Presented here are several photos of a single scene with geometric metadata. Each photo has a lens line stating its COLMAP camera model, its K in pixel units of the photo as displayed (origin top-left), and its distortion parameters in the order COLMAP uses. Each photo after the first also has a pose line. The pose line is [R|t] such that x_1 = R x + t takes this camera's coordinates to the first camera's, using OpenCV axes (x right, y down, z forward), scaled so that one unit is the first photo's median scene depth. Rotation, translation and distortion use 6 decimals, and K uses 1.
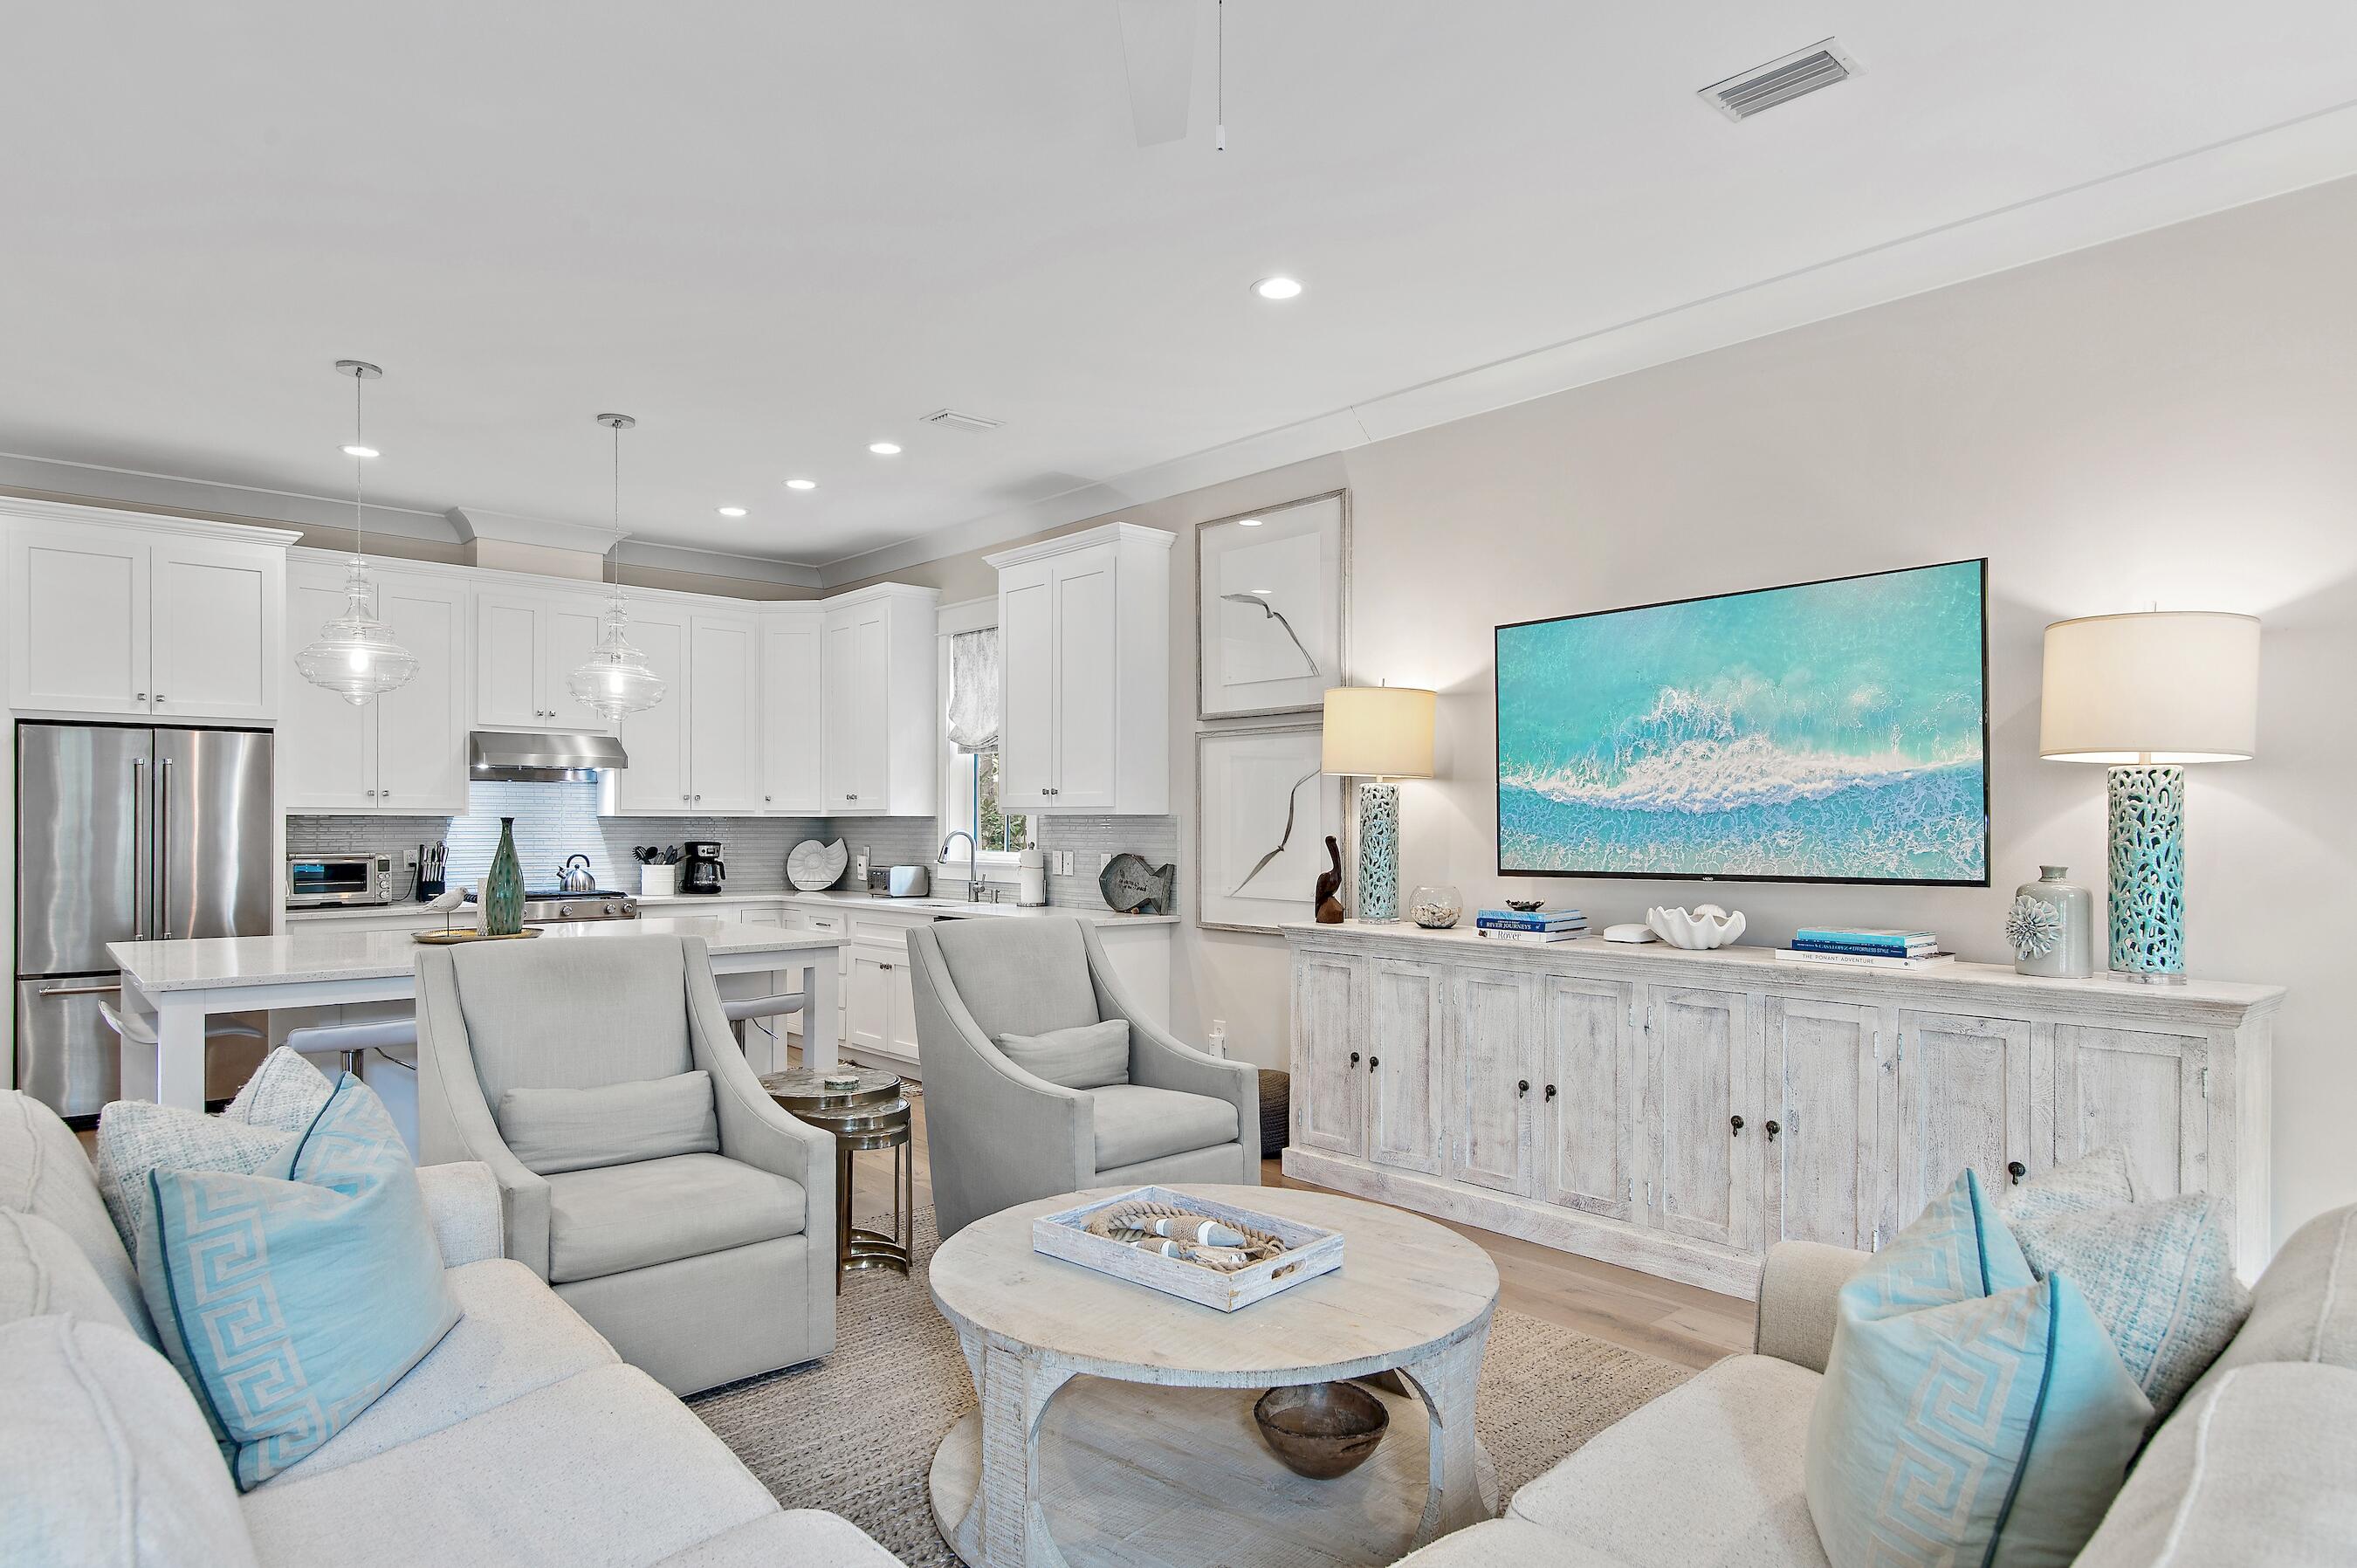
lens RADIAL K [[1337.0, 0, 1178.5], [0, 1337.0, 784.0], [0, 0, 1]] dist [-0.005708, -0.001618]
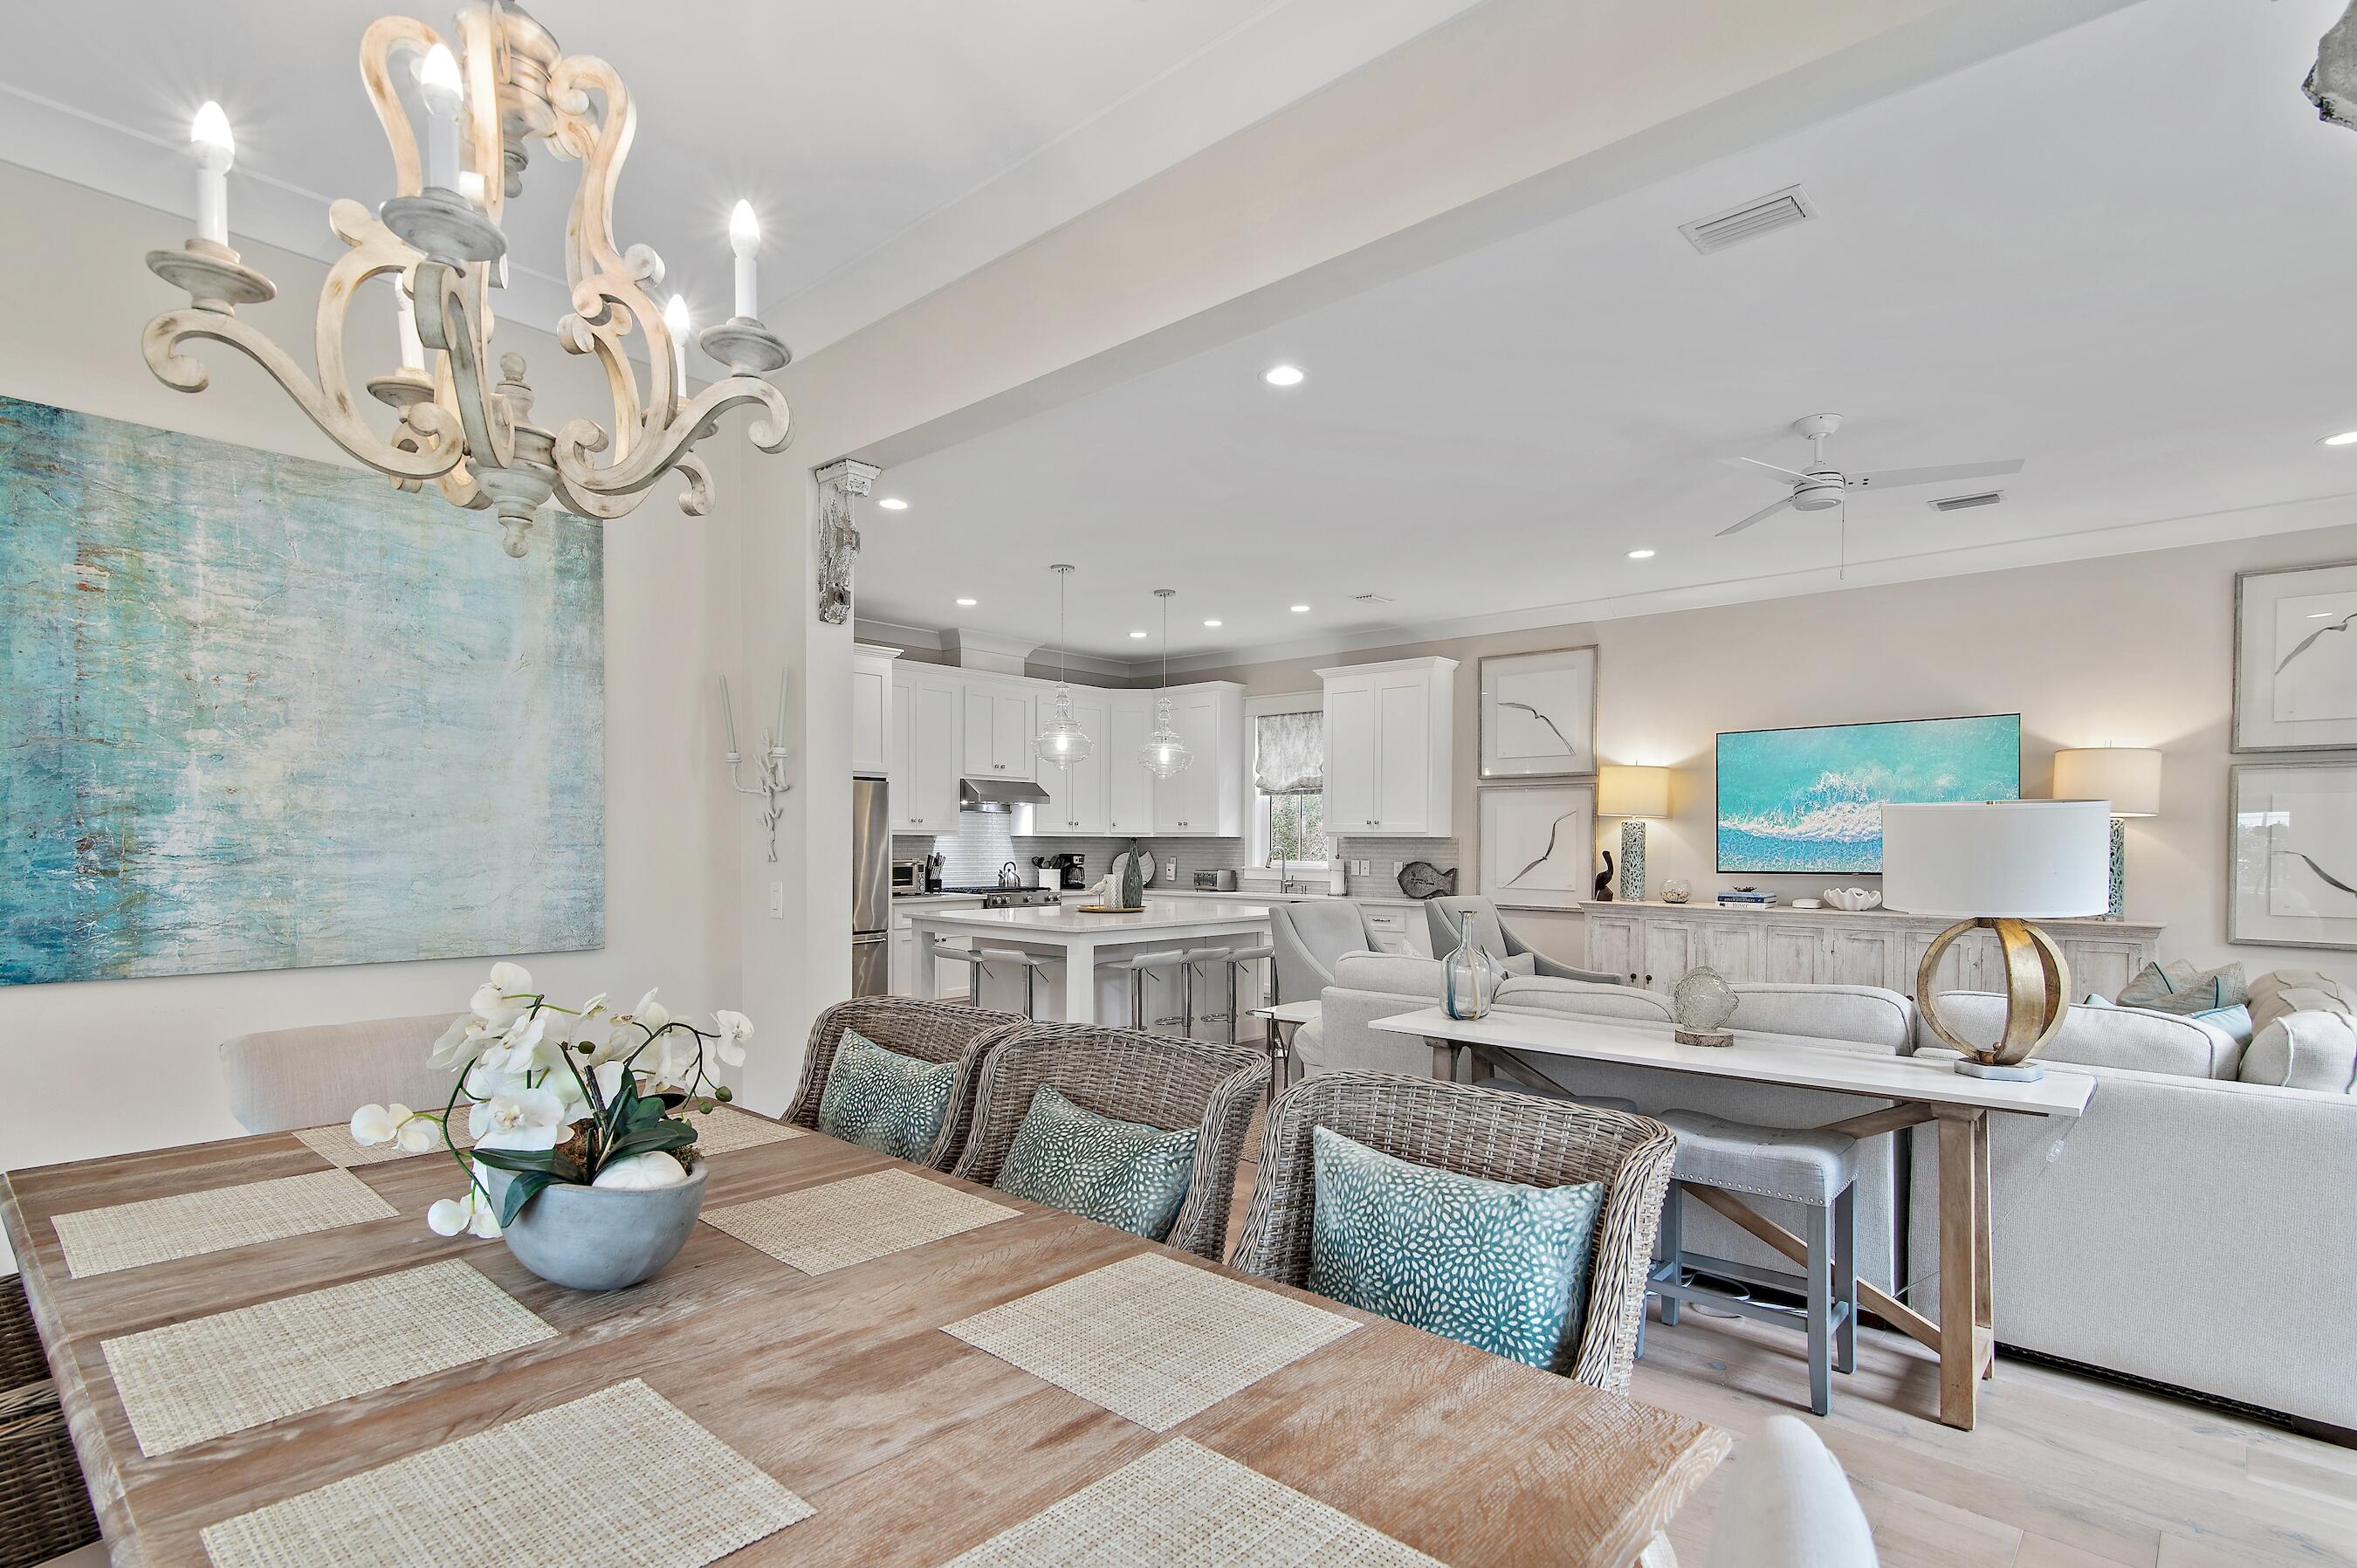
lens RADIAL K [[1167.9, 0, 1179.0], [0, 1167.9, 818.0], [0, 0, 1]] dist [0.003097, 0.001227]
pose [[0.995484, 0.007067, 0.094669, -0.473325], [-0.007986, 0.999925, 0.009334, -0.011128], [-0.094596, -0.010048, 0.995465, -0.369430]]
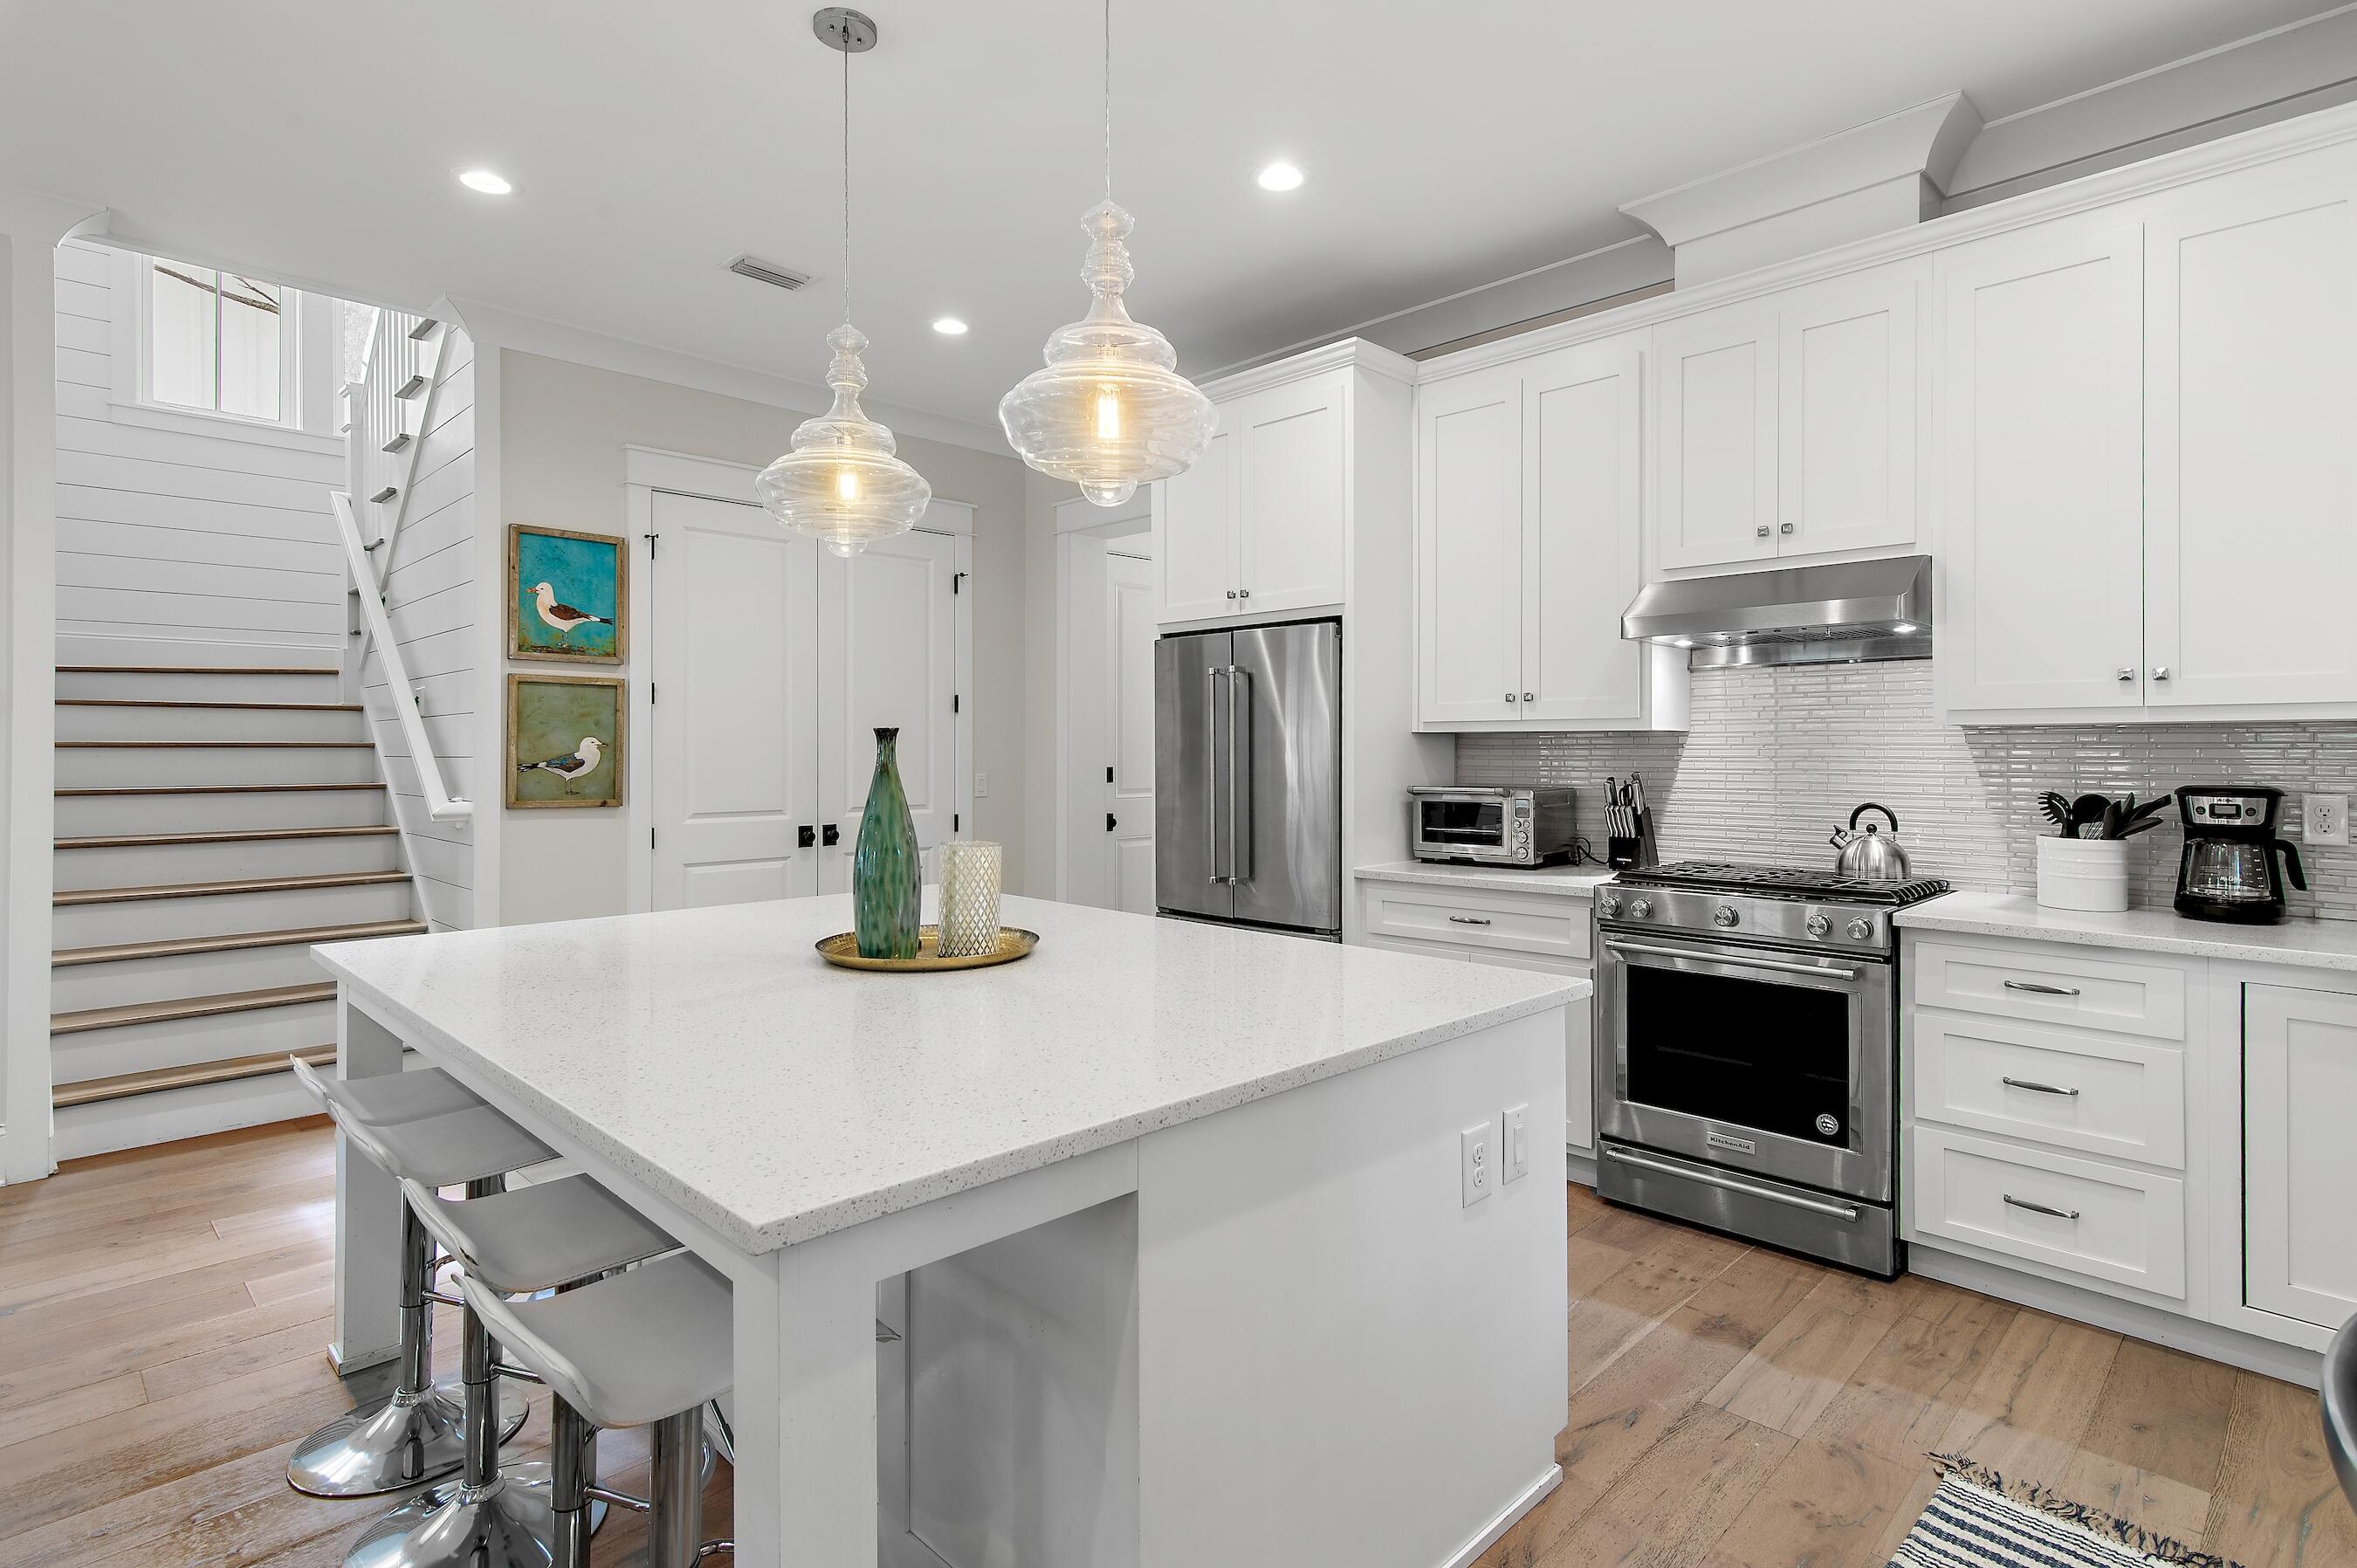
lens RADIAL K [[1166.5, 0, 1181.7], [0, 1166.5, 755.2], [0, 0, 1]] dist [0.001508, 0.000516]
pose [[0.049089, 0.004351, -0.998785, -0.041375], [0.030649, 0.999513, 0.005861, 0.029840], [0.998324, -0.030900, 0.048932, 0.887253]]
